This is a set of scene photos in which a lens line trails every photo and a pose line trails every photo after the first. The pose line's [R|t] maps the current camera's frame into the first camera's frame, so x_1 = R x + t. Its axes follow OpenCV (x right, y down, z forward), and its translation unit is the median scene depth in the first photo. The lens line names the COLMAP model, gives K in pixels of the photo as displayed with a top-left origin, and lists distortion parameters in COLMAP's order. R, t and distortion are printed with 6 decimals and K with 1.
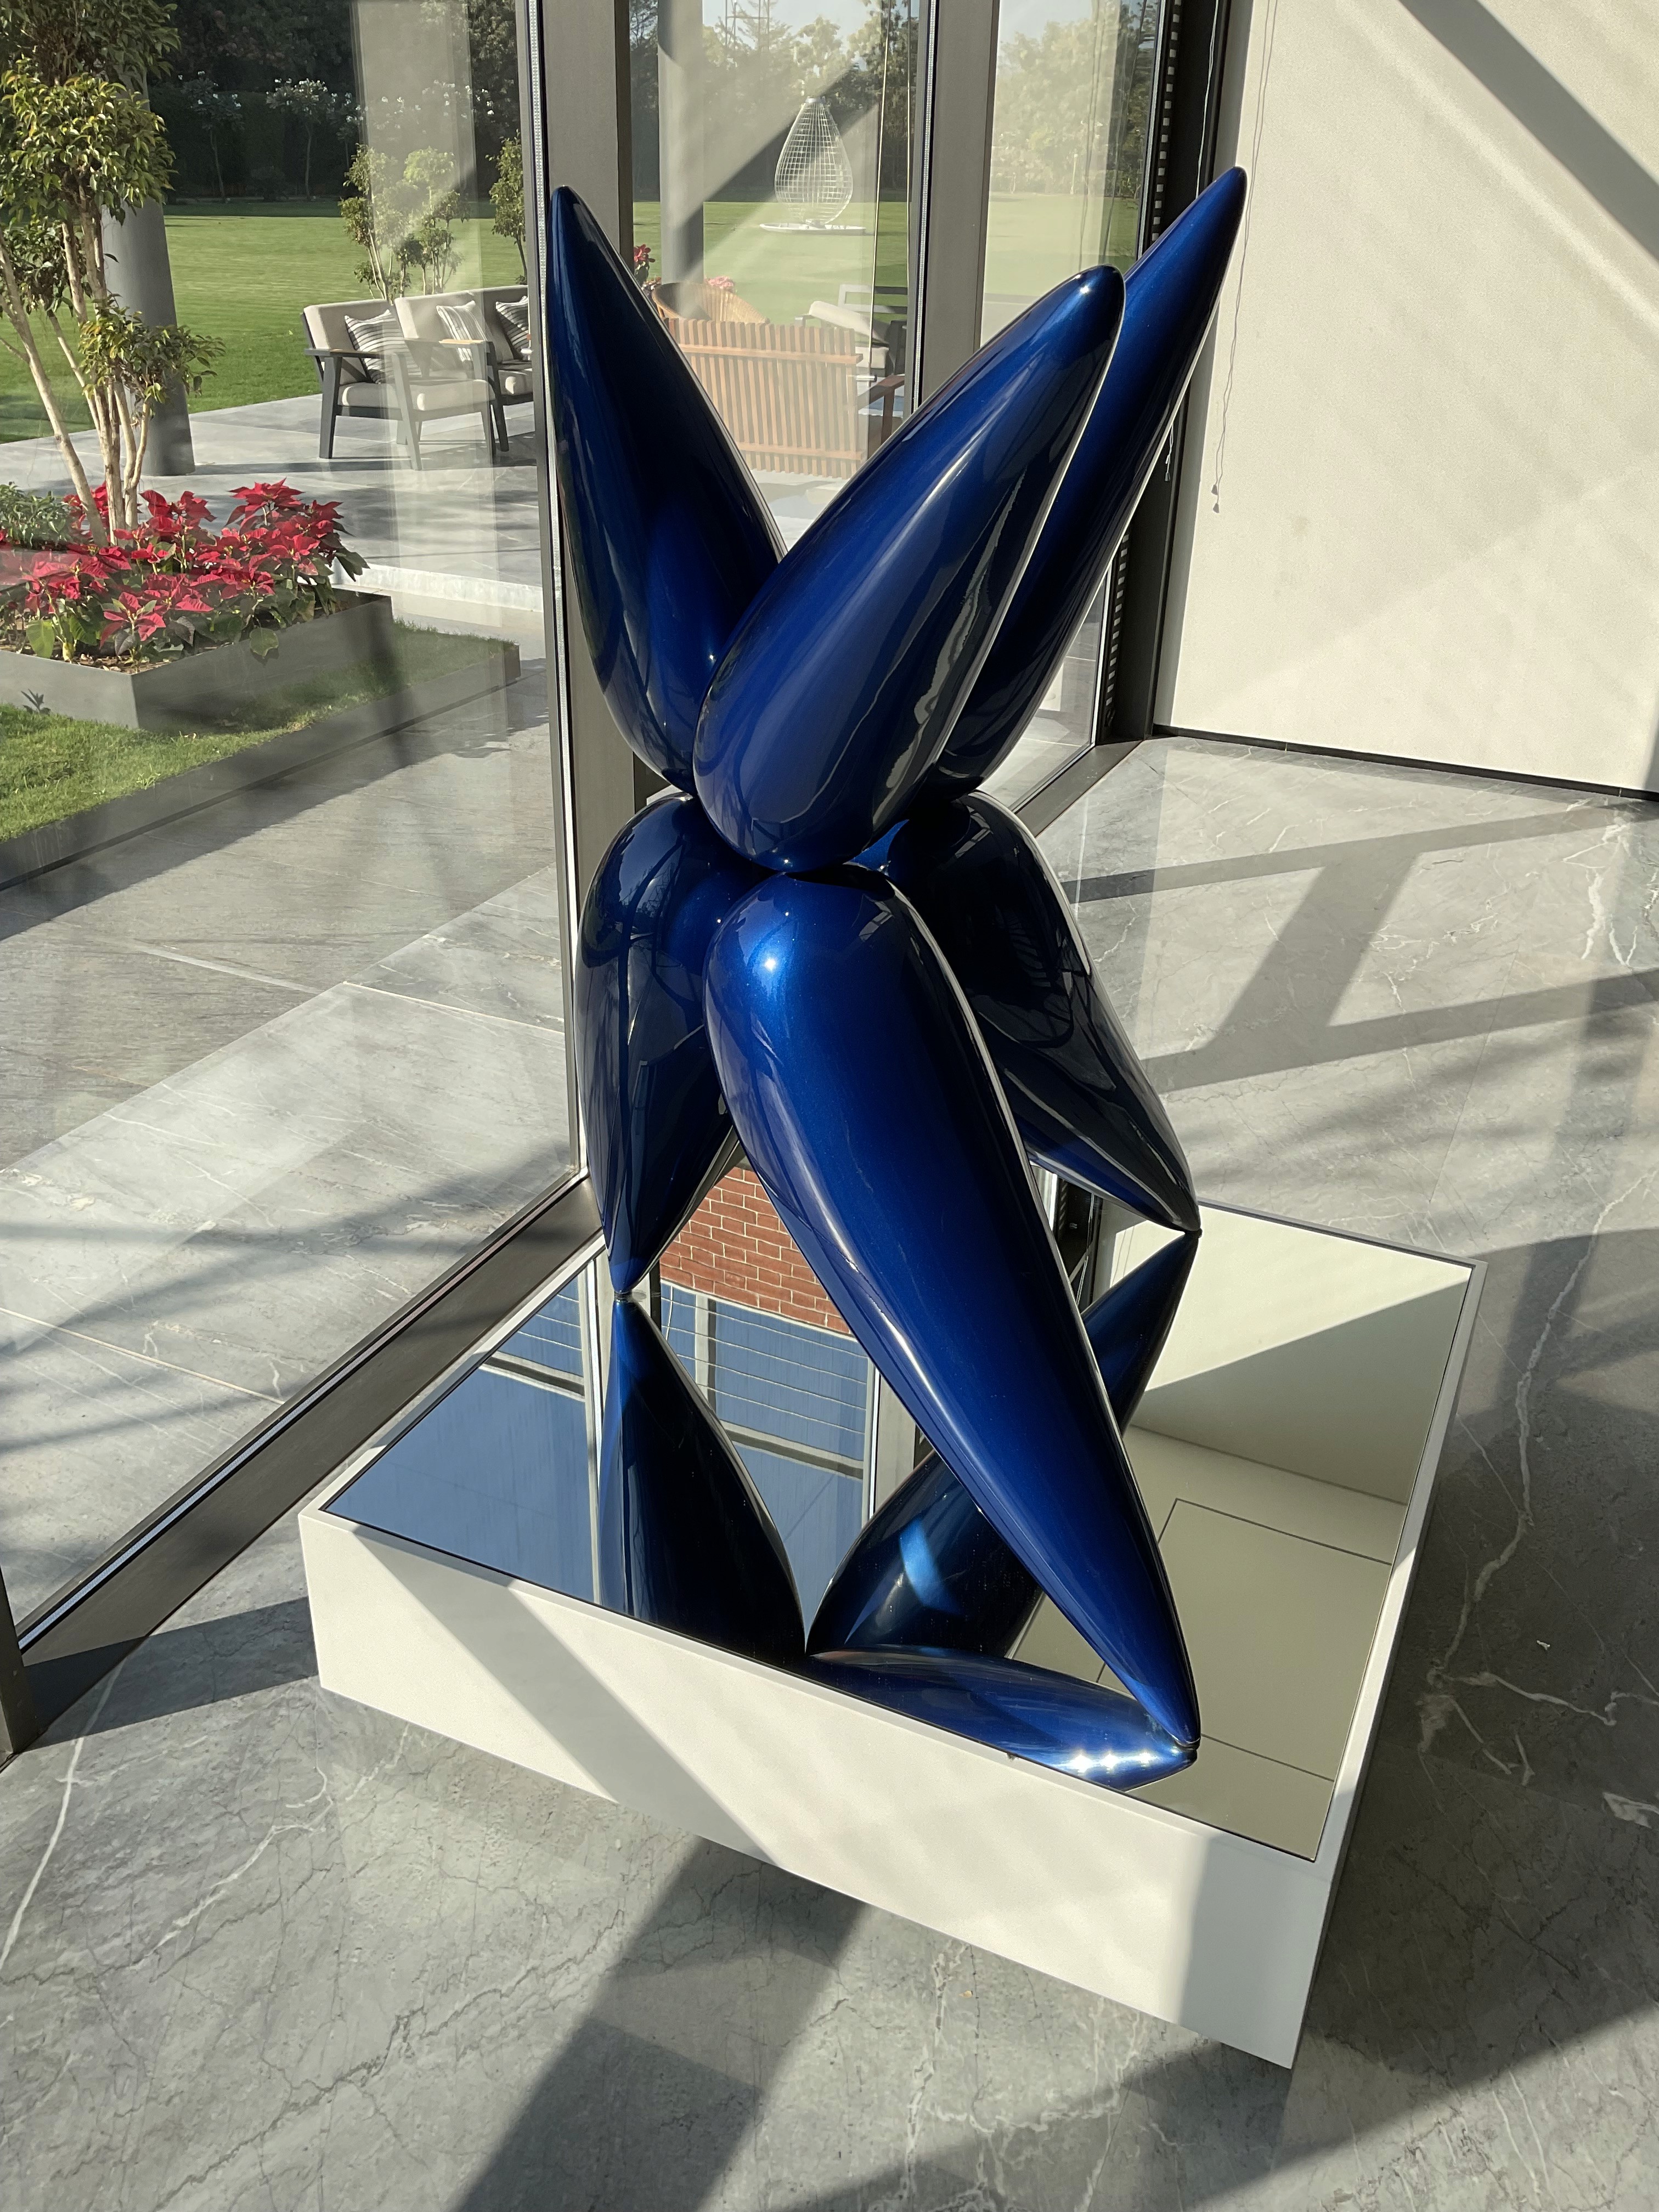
lens RADIAL K [[1867.3, 0, 822.1], [0, 1867.3, 1099.5], [0, 0, 1]] dist [0.007333, -0.011655]
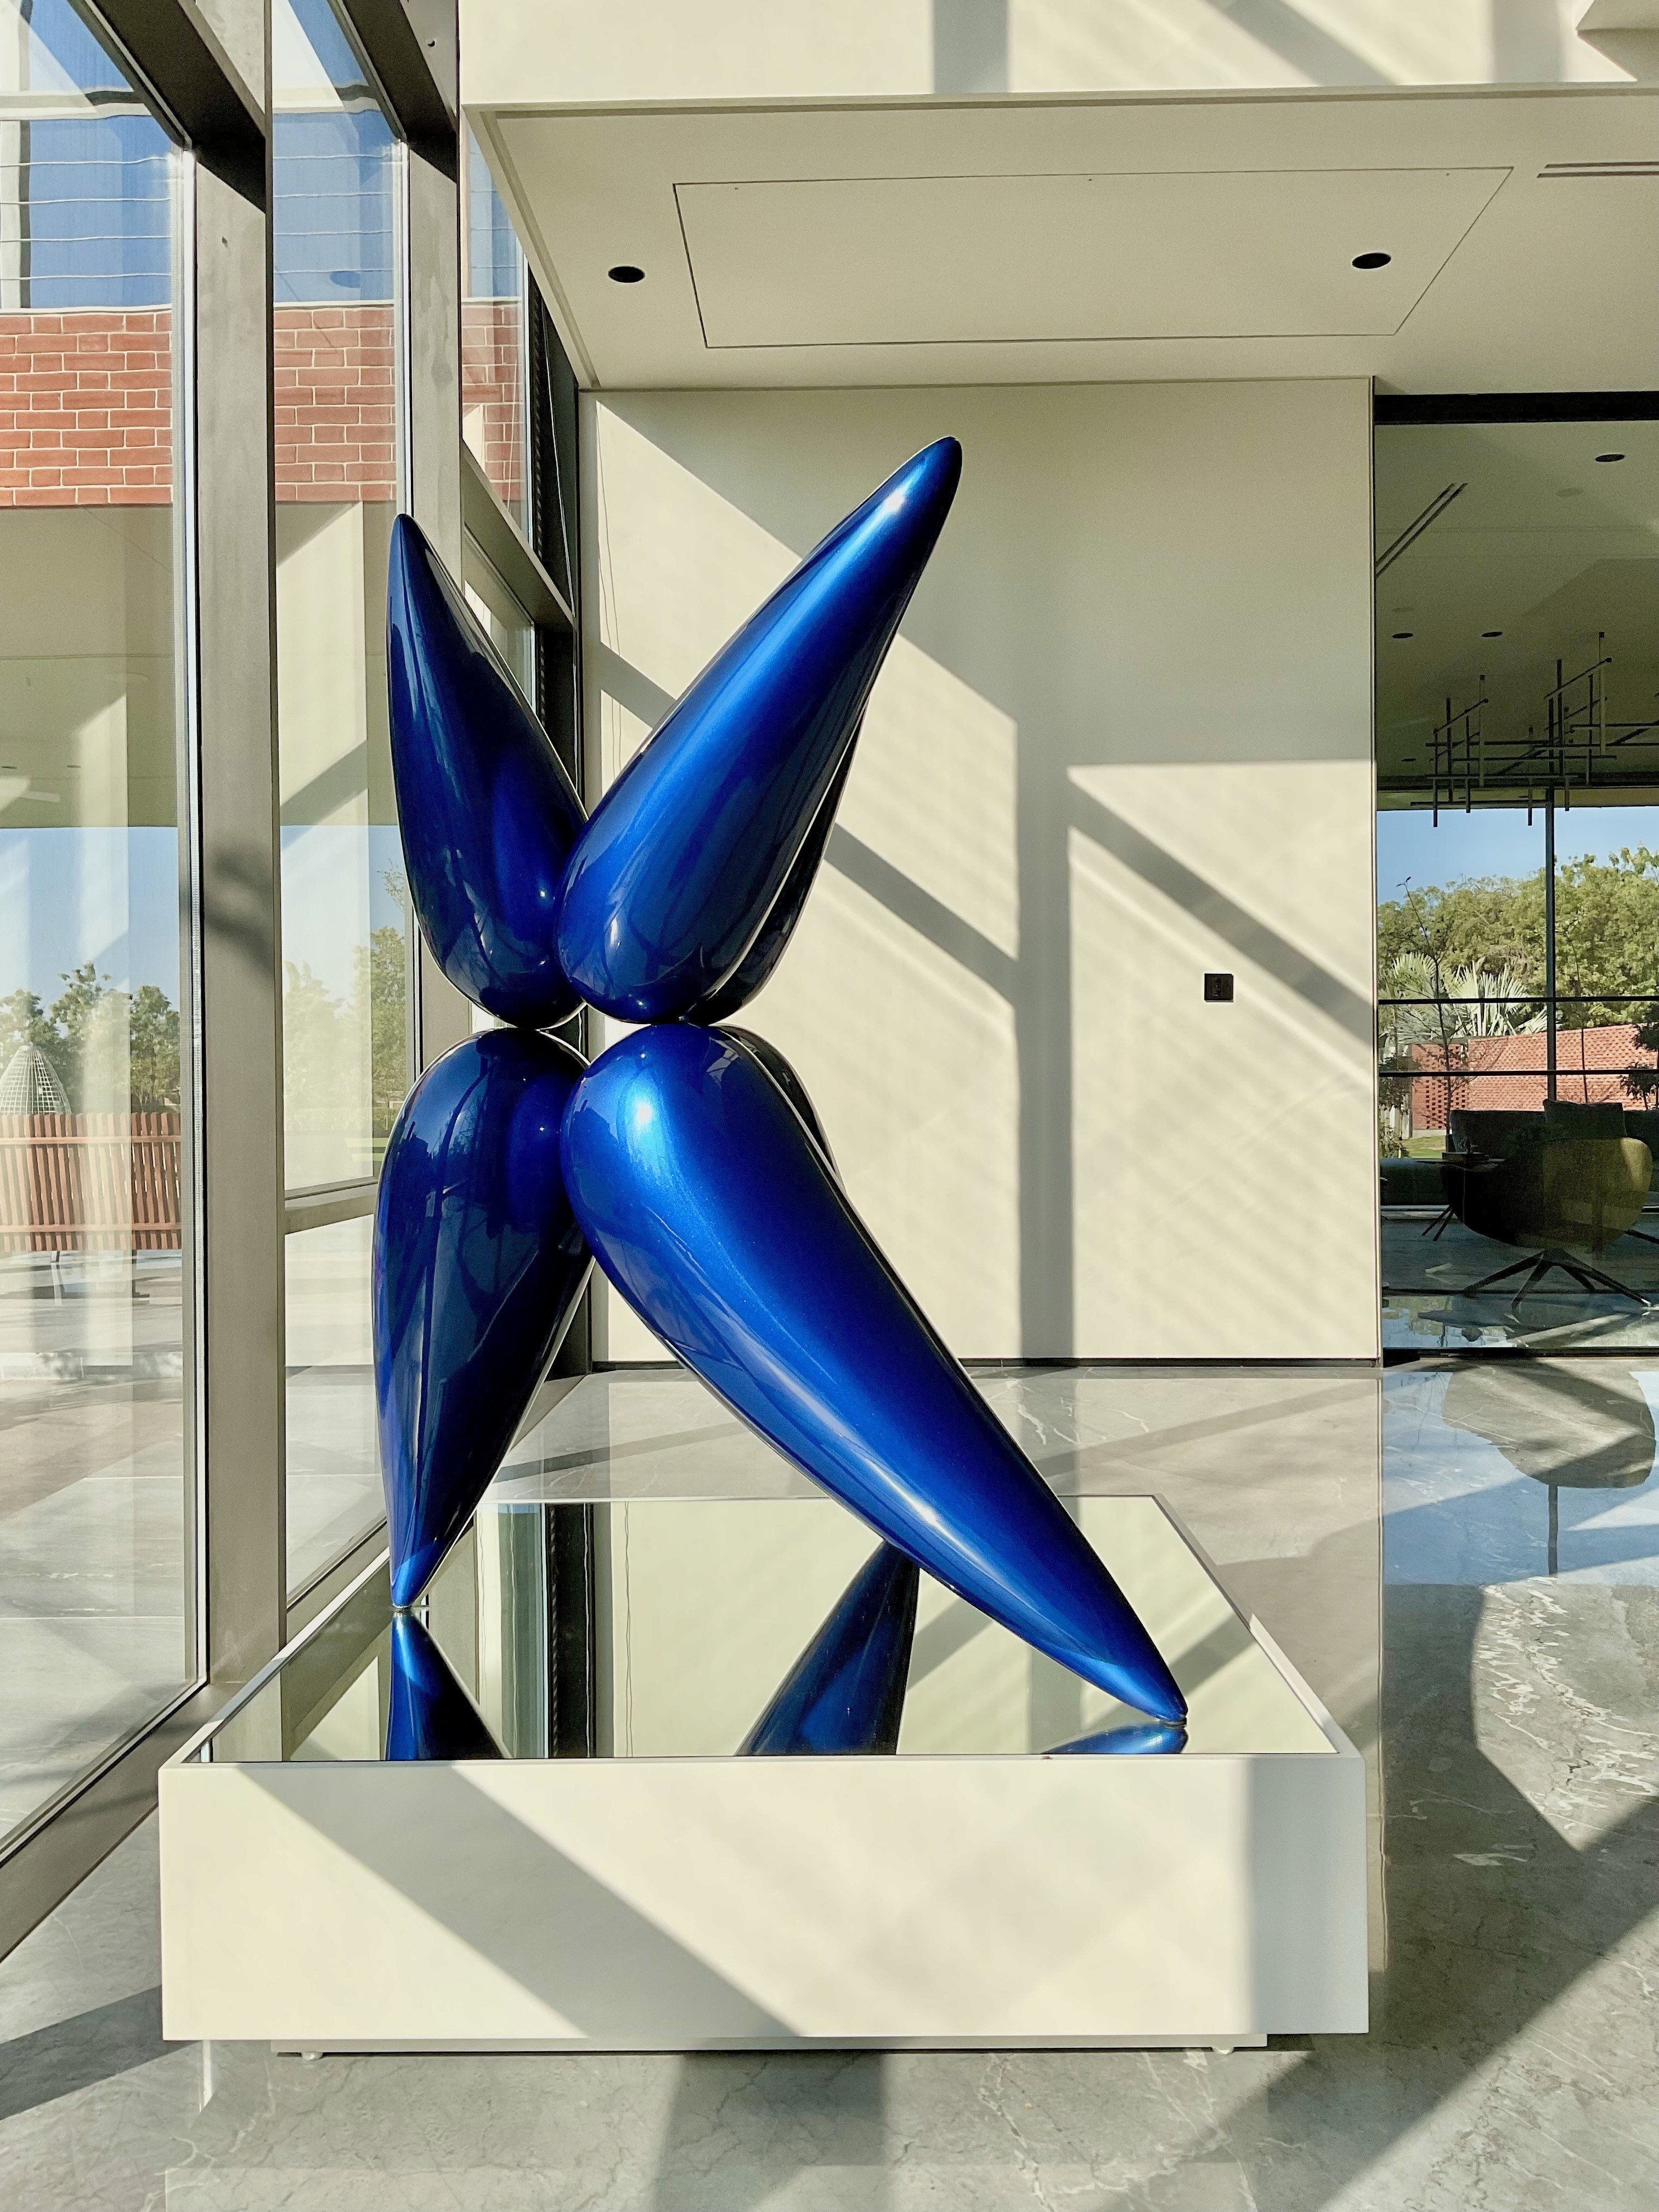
lens RADIAL K [[1867.3, 0, 835.2], [0, 1867.3, 1110.4], [0, 0, 1]] dist [0.007333, -0.011655]
pose [[0.914212, -0.035321, 0.403695, -0.348783], [0.213210, 0.889089, -0.405046, 0.383862], [-0.344614, 0.456370, 0.820346, 0.060663]]
